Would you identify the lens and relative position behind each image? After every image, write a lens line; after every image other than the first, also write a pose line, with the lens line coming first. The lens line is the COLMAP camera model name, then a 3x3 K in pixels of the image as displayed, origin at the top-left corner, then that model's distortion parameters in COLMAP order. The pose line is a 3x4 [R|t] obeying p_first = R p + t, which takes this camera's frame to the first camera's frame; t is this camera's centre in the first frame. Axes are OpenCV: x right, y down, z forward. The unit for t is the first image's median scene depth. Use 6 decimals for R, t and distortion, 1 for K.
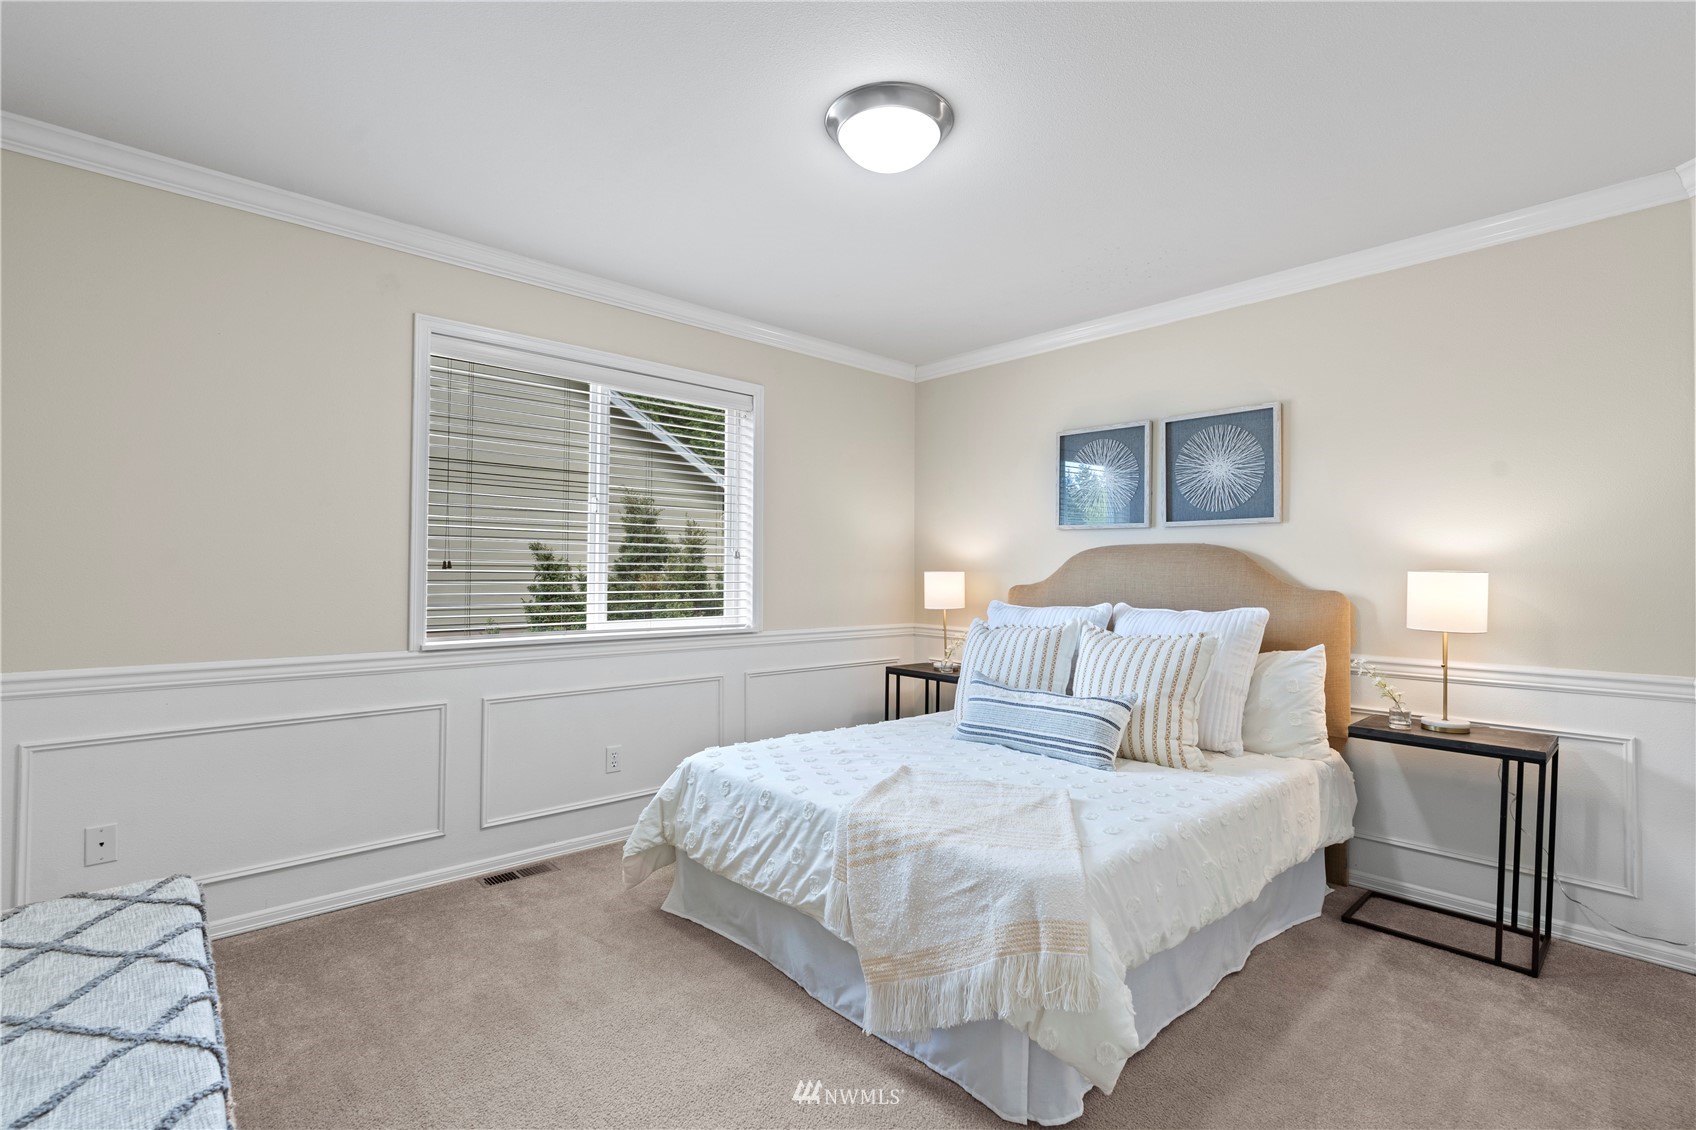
lens RADIAL K [[779.7, 0, 886.5], [0, 779.7, 570.9], [0, 0, 1]] dist [0.000608, -0.000275]
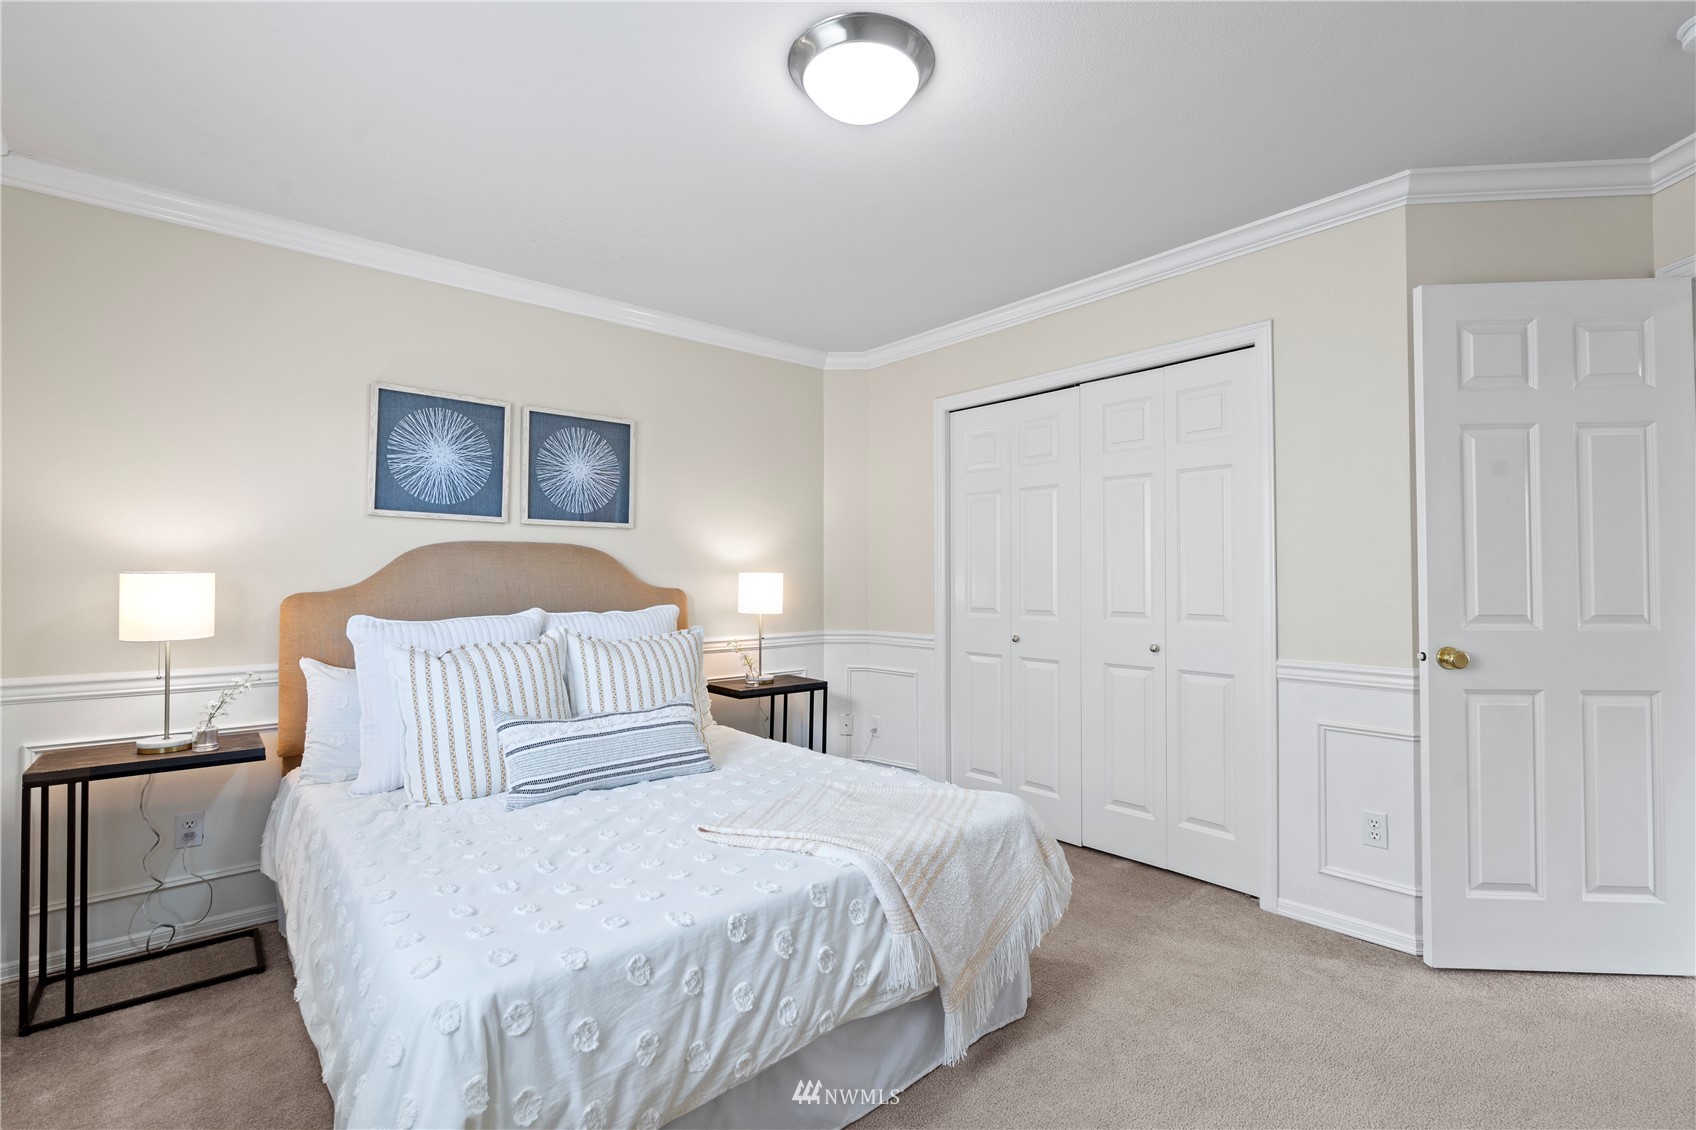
lens RADIAL K [[776.5, 0, 848.4], [0, 776.5, 555.8], [0, 0, 1]] dist [0.024907, 0.000488]
pose [[0.058582, 0.015480, 0.998163, -0.537171], [0.001109, 0.999878, -0.015572, -0.005368], [-0.998282, 0.002019, 0.058558, 0.580799]]
